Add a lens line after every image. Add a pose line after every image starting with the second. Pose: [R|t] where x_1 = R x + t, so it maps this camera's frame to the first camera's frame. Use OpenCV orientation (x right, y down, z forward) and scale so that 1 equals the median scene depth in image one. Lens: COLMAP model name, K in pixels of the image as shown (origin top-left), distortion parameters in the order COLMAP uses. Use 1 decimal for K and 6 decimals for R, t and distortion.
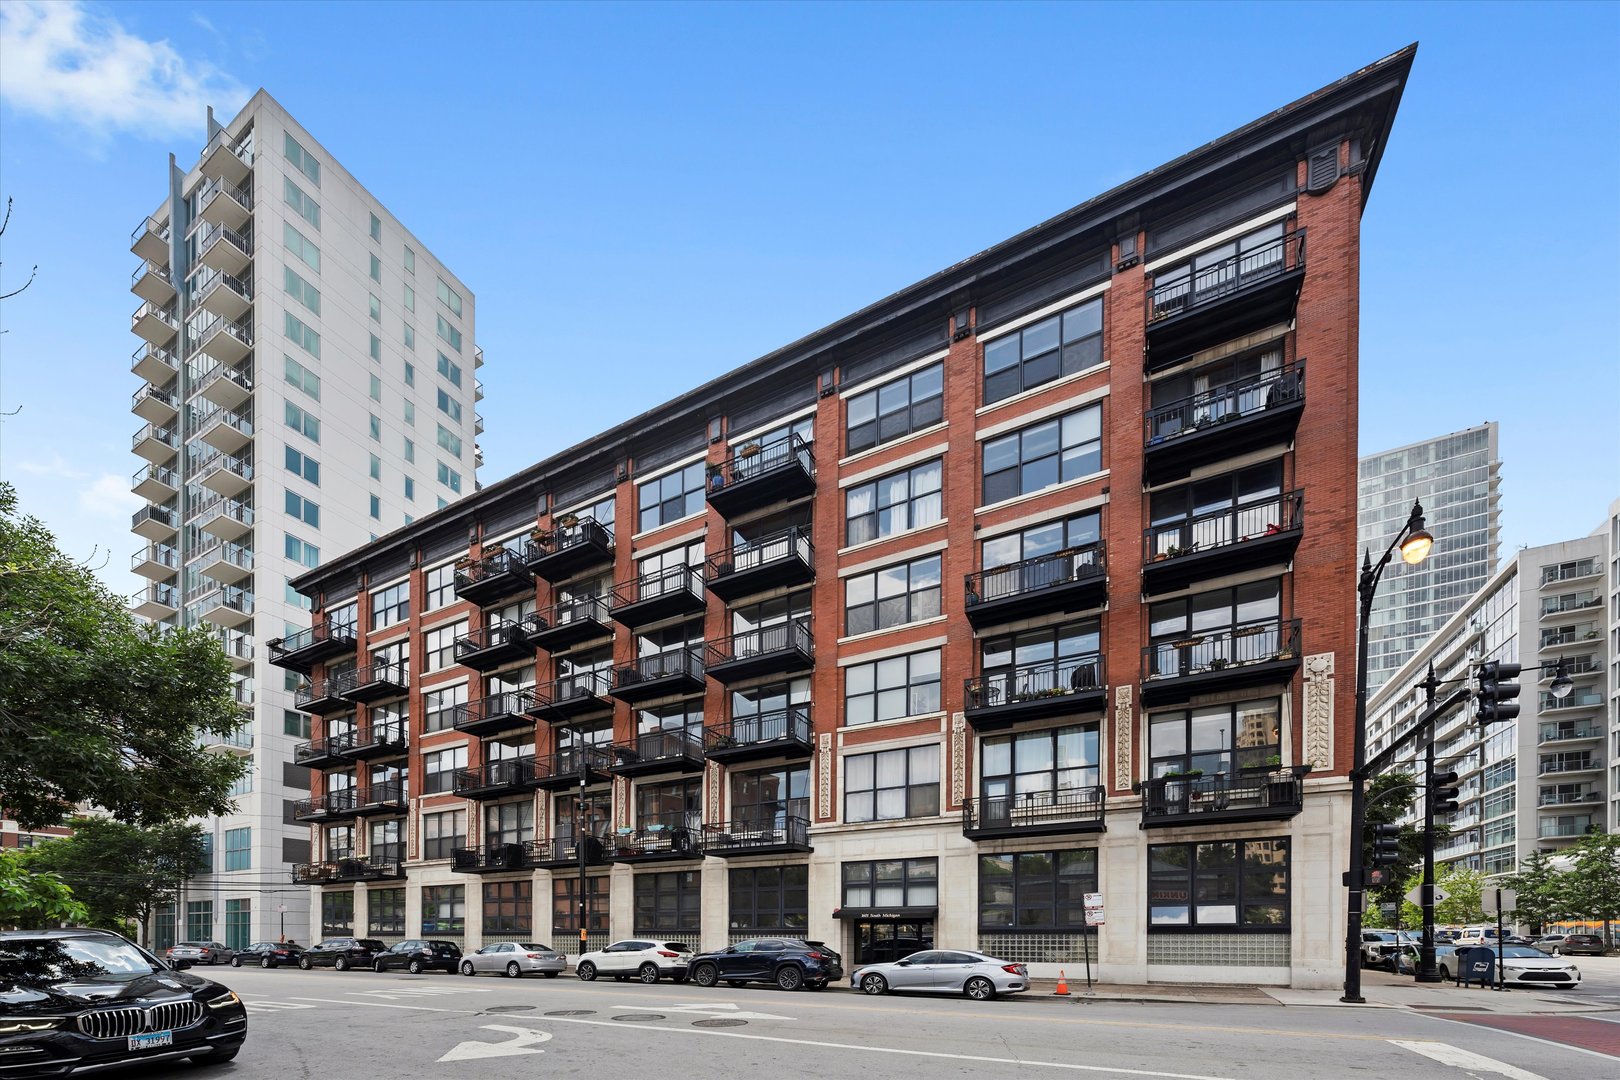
lens RADIAL K [[761.2, 0, 759.6], [0, 761.2, 542.6], [0, 0, 1]] dist [-0.002079, 0.008727]
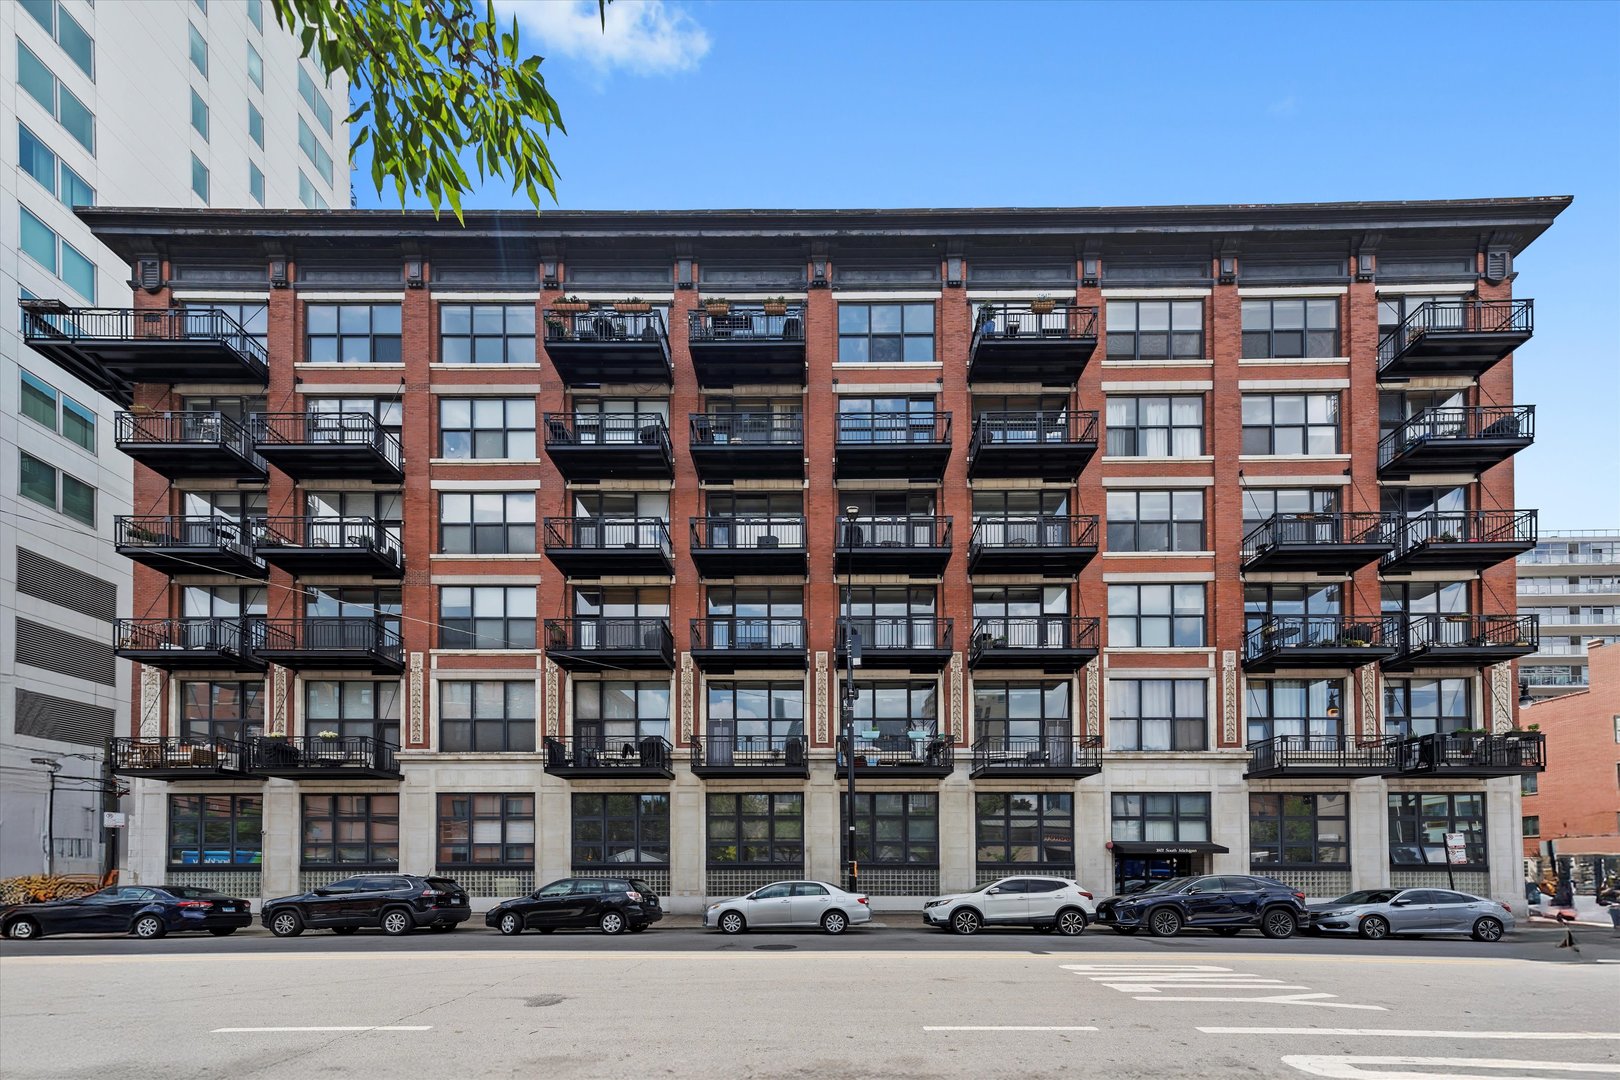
lens RADIAL K [[761.2, 0, 759.6], [0, 761.2, 542.6], [0, 0, 1]] dist [-0.002079, 0.008727]
pose [[0.823009, 0.226187, 0.521052, -0.632769], [-0.261387, 0.965214, -0.006132, 0.206017], [-0.504314, -0.131150, 0.853503, 0.397055]]
